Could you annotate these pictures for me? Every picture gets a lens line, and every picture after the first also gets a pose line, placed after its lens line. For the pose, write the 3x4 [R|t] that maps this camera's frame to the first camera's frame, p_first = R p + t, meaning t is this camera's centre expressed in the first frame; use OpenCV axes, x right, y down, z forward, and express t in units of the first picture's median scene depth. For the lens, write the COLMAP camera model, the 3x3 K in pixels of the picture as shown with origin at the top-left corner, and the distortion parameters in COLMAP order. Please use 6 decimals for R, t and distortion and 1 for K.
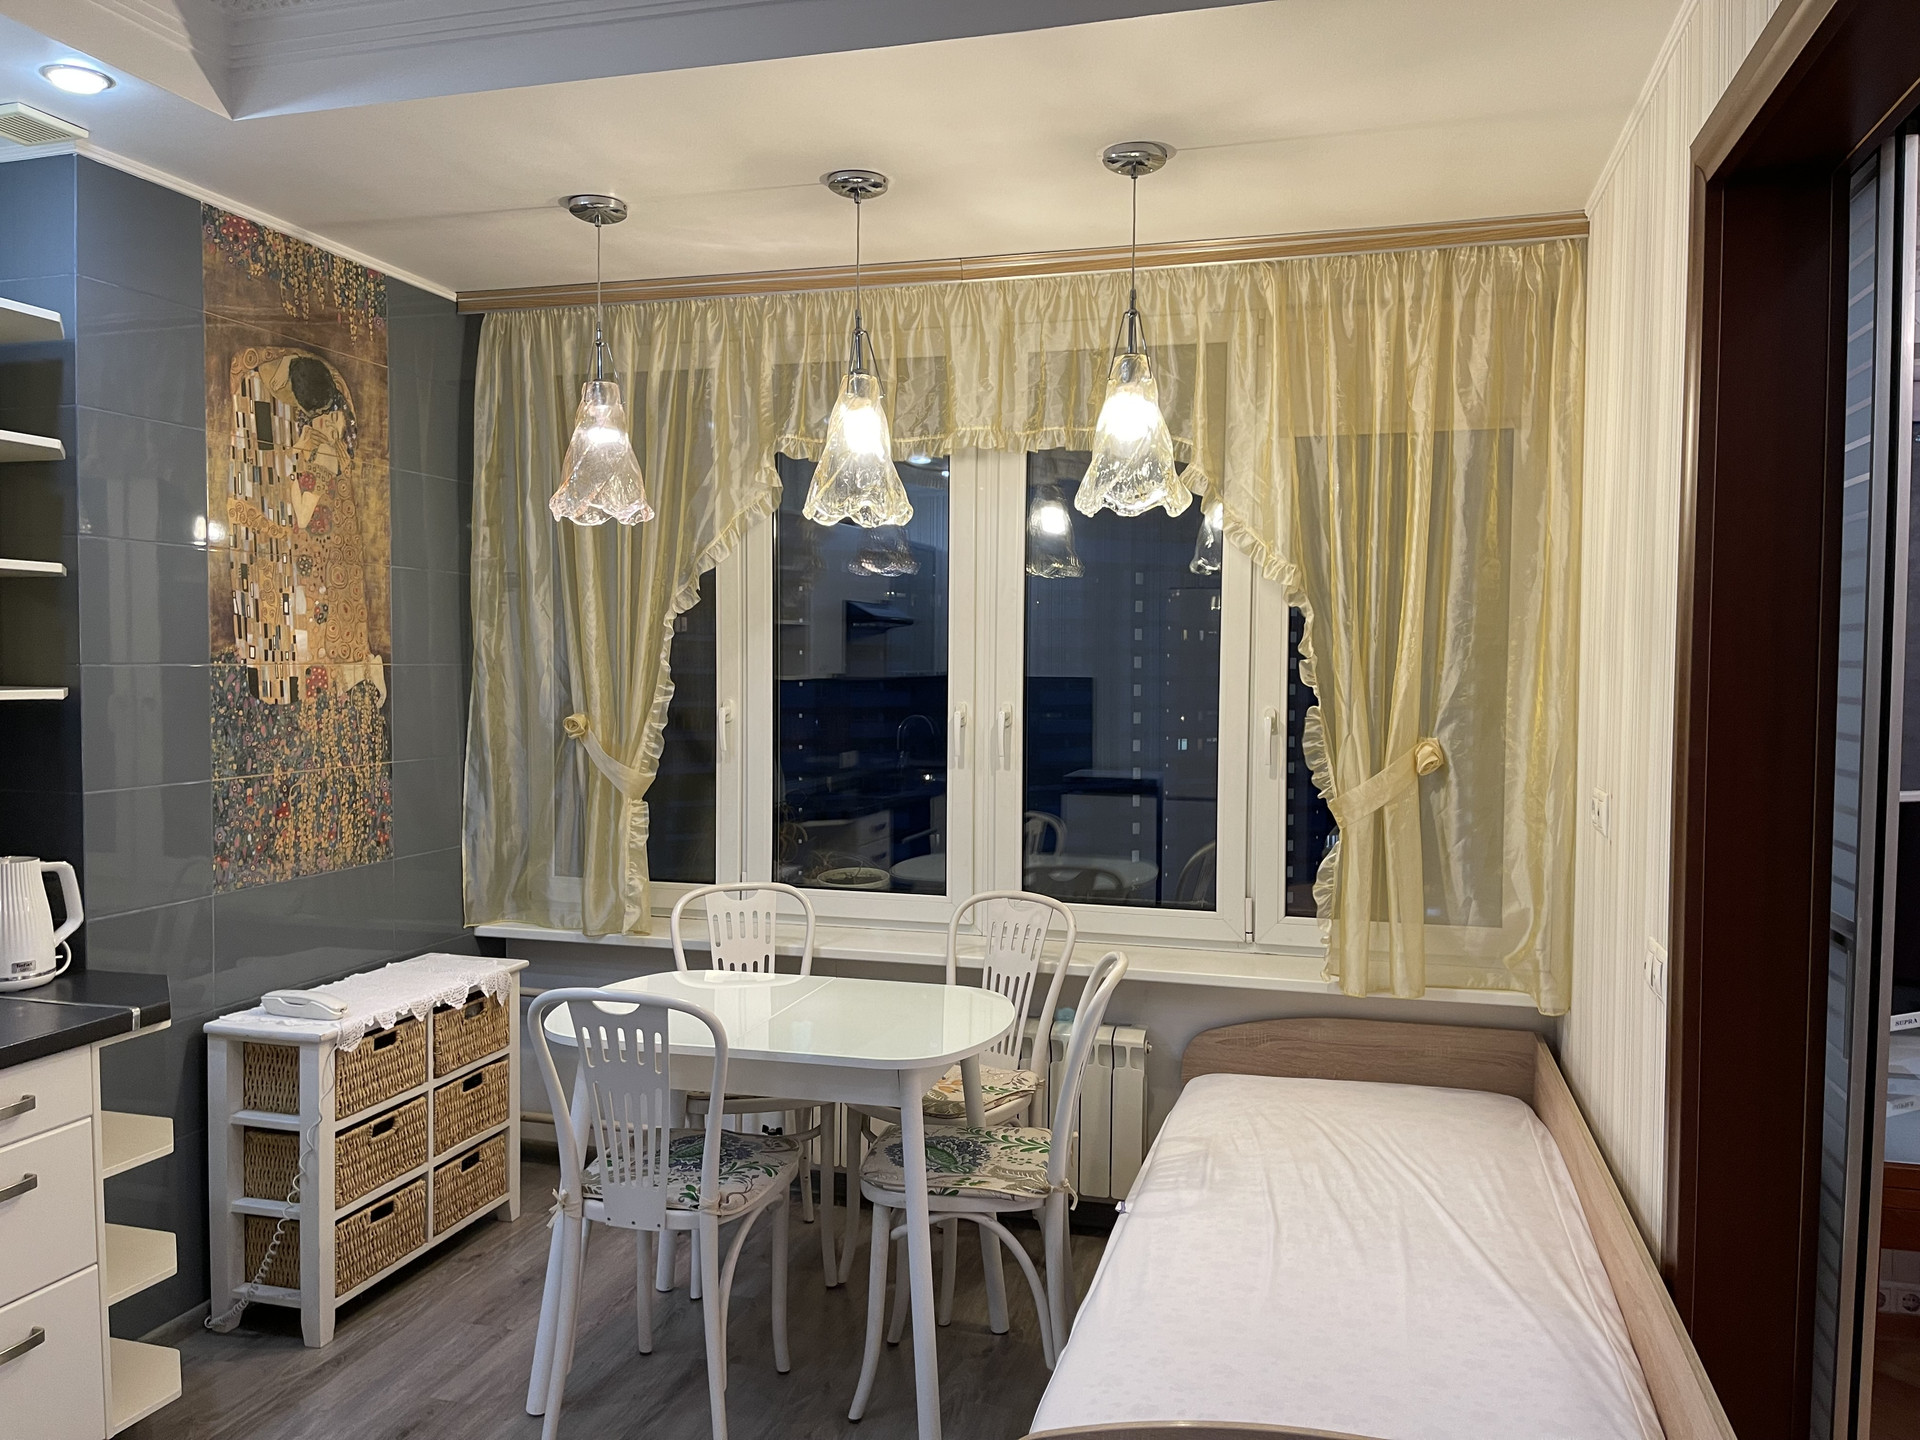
lens RADIAL K [[1459.2, 0, 959.8], [0, 1459.2, 717.9], [0, 0, 1]] dist [0.024812, -0.000602]
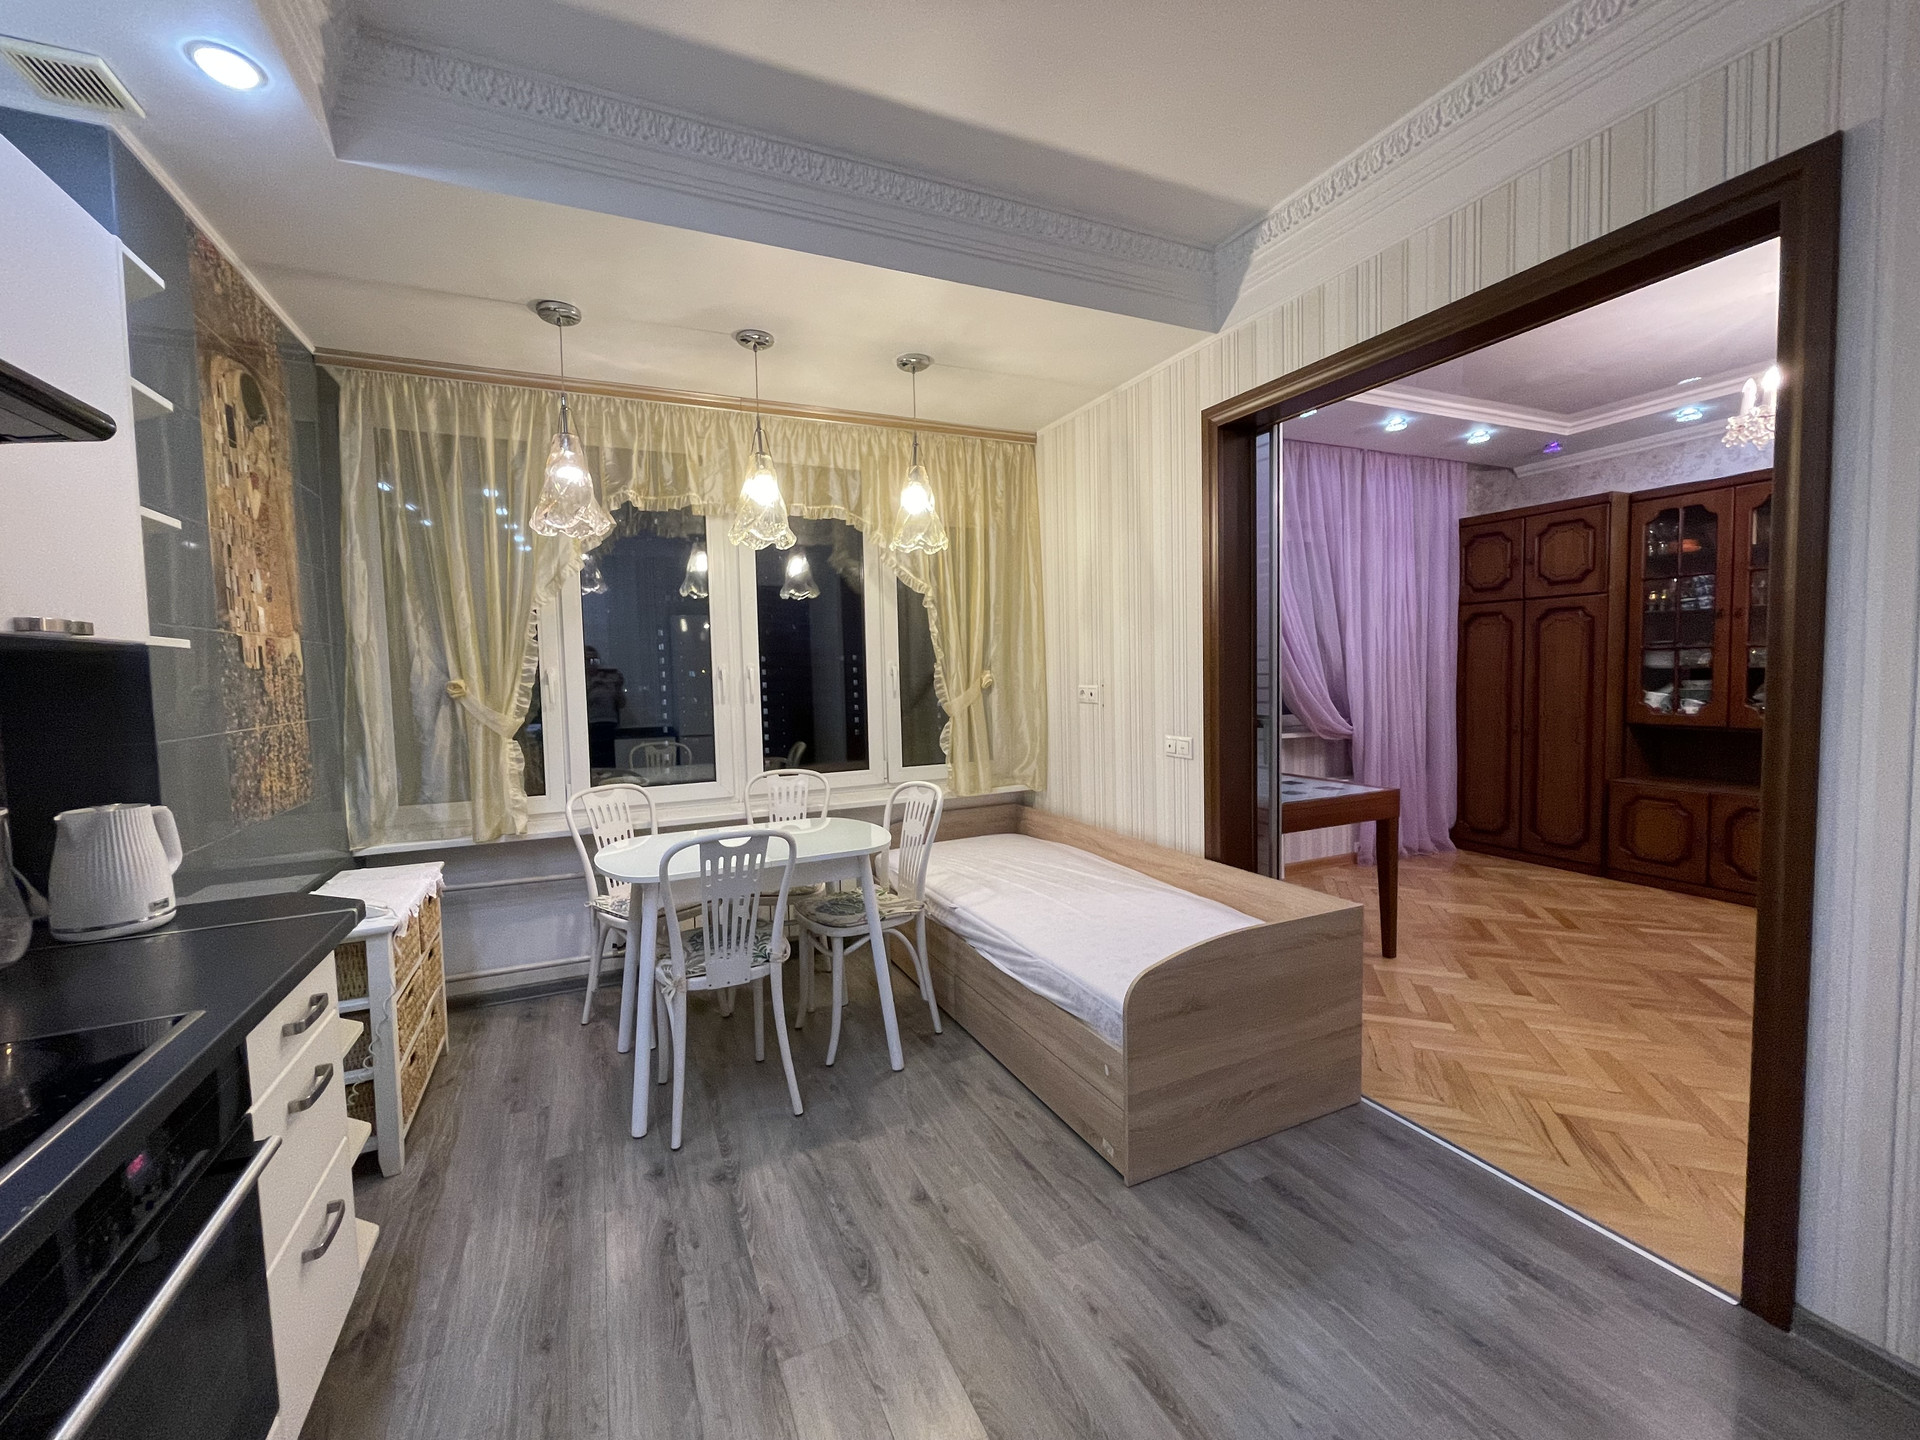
lens RADIAL K [[776.0, 0, 954.0], [0, 776.0, 715.7], [0, 0, 1]] dist [-0.001917, -0.000009]
pose [[0.764027, -0.063446, 0.642057, -0.444785], [0.053936, 0.997951, 0.034433, 0.037361], [-0.642926, 0.008322, 0.765883, 0.171173]]
